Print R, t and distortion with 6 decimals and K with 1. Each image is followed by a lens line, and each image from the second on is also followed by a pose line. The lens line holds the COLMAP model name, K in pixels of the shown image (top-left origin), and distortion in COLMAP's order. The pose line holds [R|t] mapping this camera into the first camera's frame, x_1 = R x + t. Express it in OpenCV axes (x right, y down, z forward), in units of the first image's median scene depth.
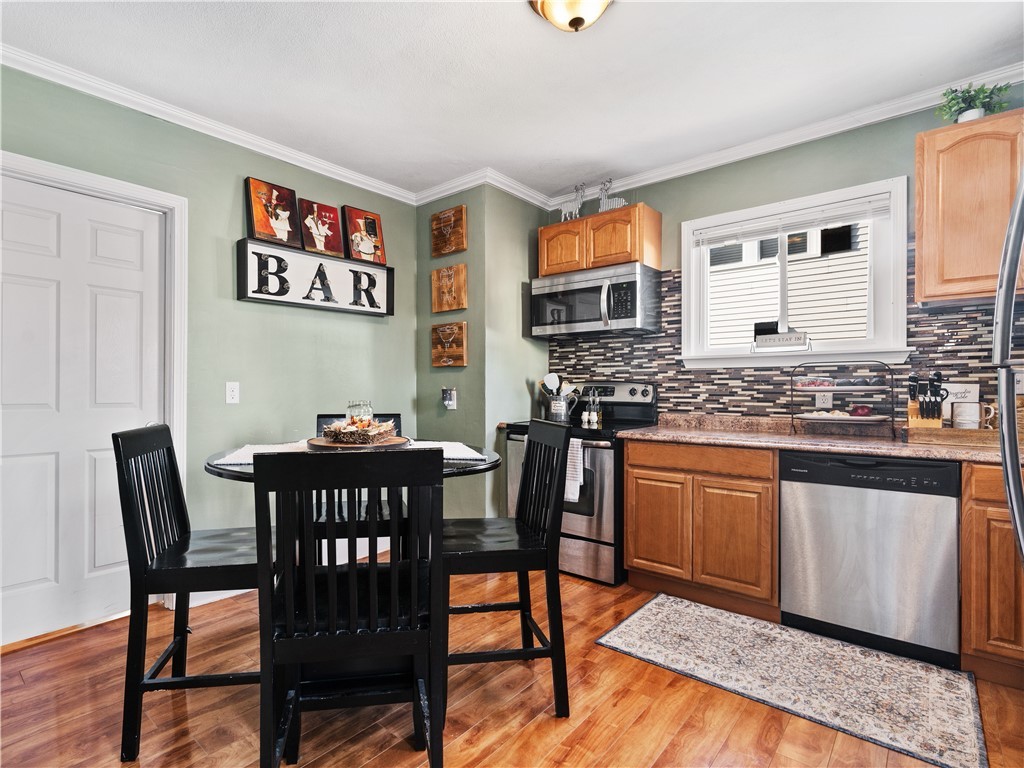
lens RADIAL K [[532.1, 0, 510.5], [0, 532.1, 385.0], [0, 0, 1]] dist [-0.013810, 0.004434]
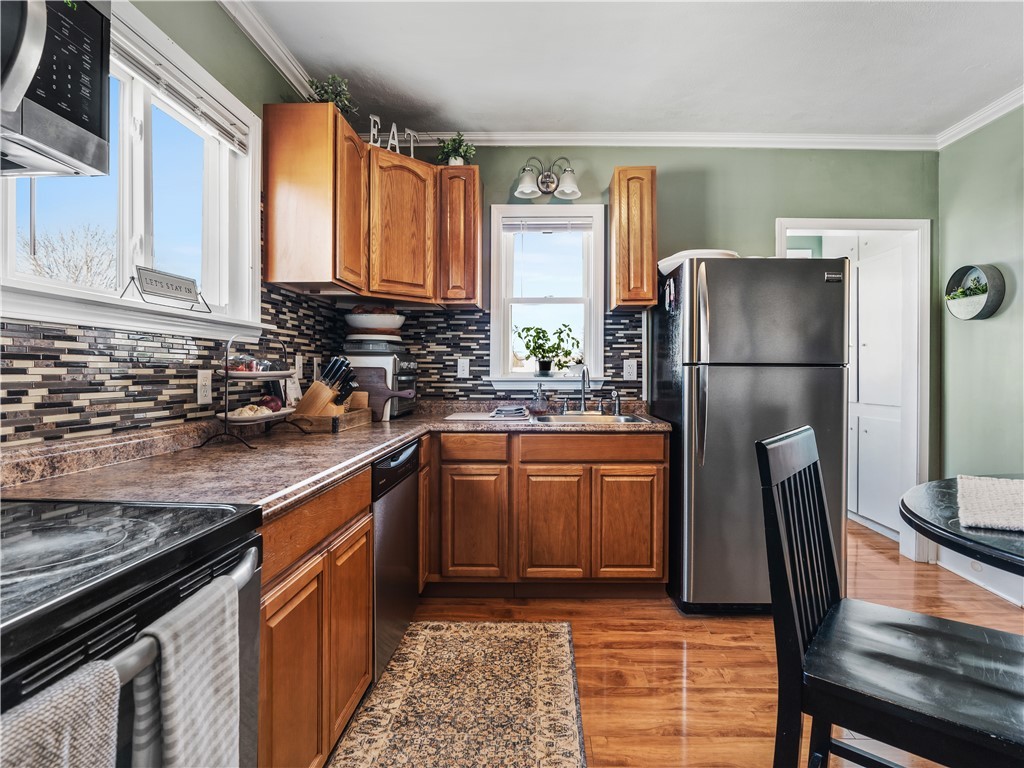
lens RADIAL K [[532.1, 0, 511.4], [0, 532.1, 380.1], [0, 0, 1]] dist [-0.013810, 0.004434]
pose [[-0.567119, -0.009066, 0.823586, -0.142898], [-0.002371, 0.999953, 0.009375, 0.006521], [-0.823632, 0.003364, -0.567114, 0.988366]]
